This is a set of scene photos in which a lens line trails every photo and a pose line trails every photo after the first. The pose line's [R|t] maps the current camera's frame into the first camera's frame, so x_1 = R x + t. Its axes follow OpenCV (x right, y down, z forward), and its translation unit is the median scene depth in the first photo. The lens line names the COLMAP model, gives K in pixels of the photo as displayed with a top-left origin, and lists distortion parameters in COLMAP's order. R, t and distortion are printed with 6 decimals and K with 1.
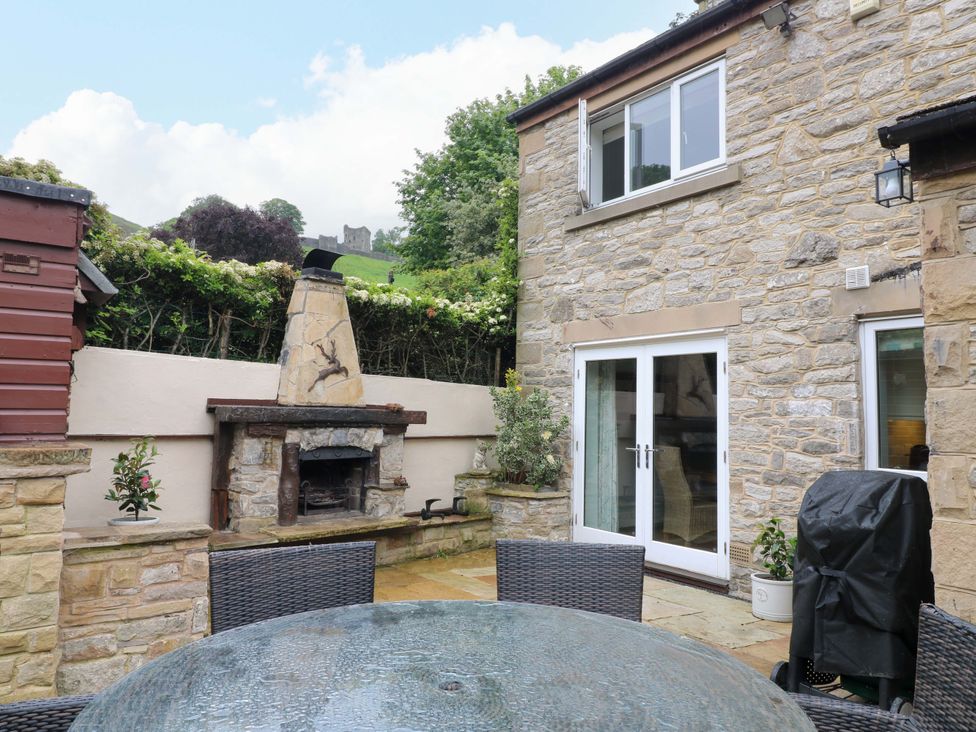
lens RADIAL K [[665.5, 0, 483.0], [0, 665.5, 353.3], [0, 0, 1]] dist [0.007754, -0.009883]
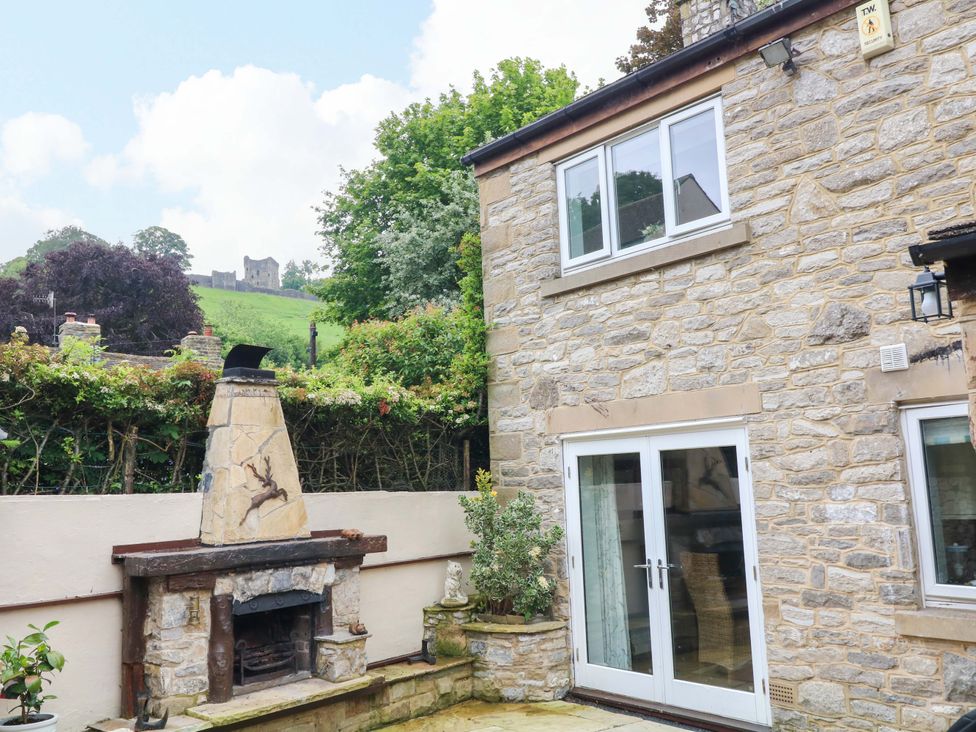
lens RADIAL K [[848.6, 0, 482.0], [0, 848.6, 361.9], [0, 0, 1]] dist [0.018506, -0.013050]
pose [[0.996701, -0.051140, 0.063026, -0.023934], [0.054552, 0.997068, -0.053652, -0.060352], [-0.060098, 0.056913, 0.996569, -0.040102]]
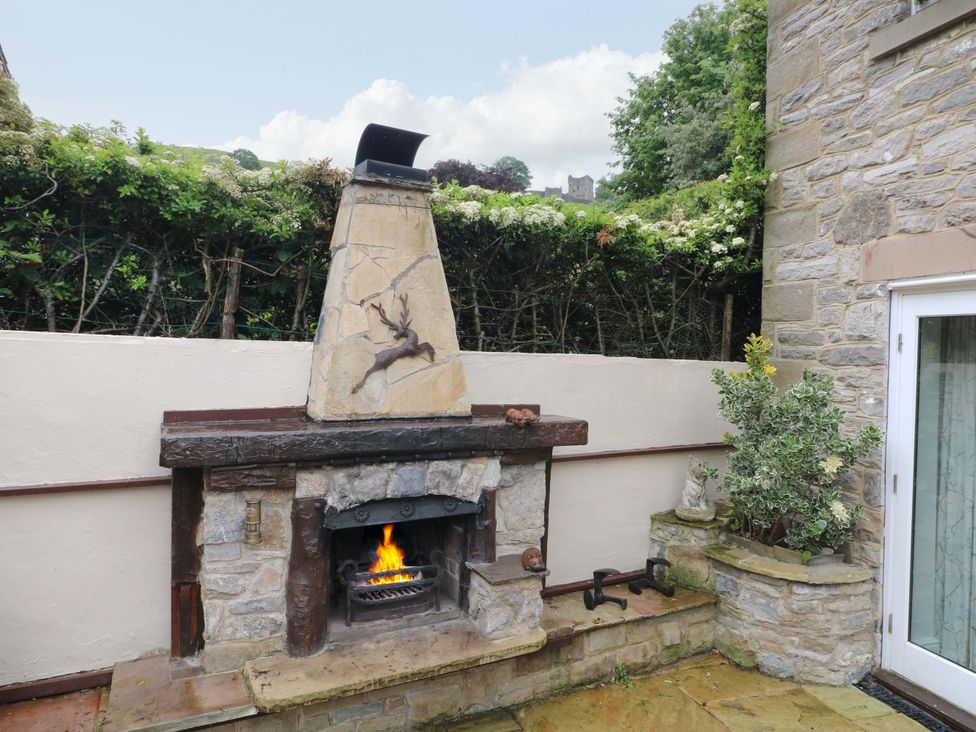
lens RADIAL K [[623.2, 0, 491.0], [0, 623.2, 354.2], [0, 0, 1]] dist [0.005428, -0.009899]
pose [[0.944519, -0.000882, -0.328457, 0.006480], [0.031181, 0.995721, 0.086990, -0.012337], [0.326974, -0.092406, 0.940505, 0.509929]]
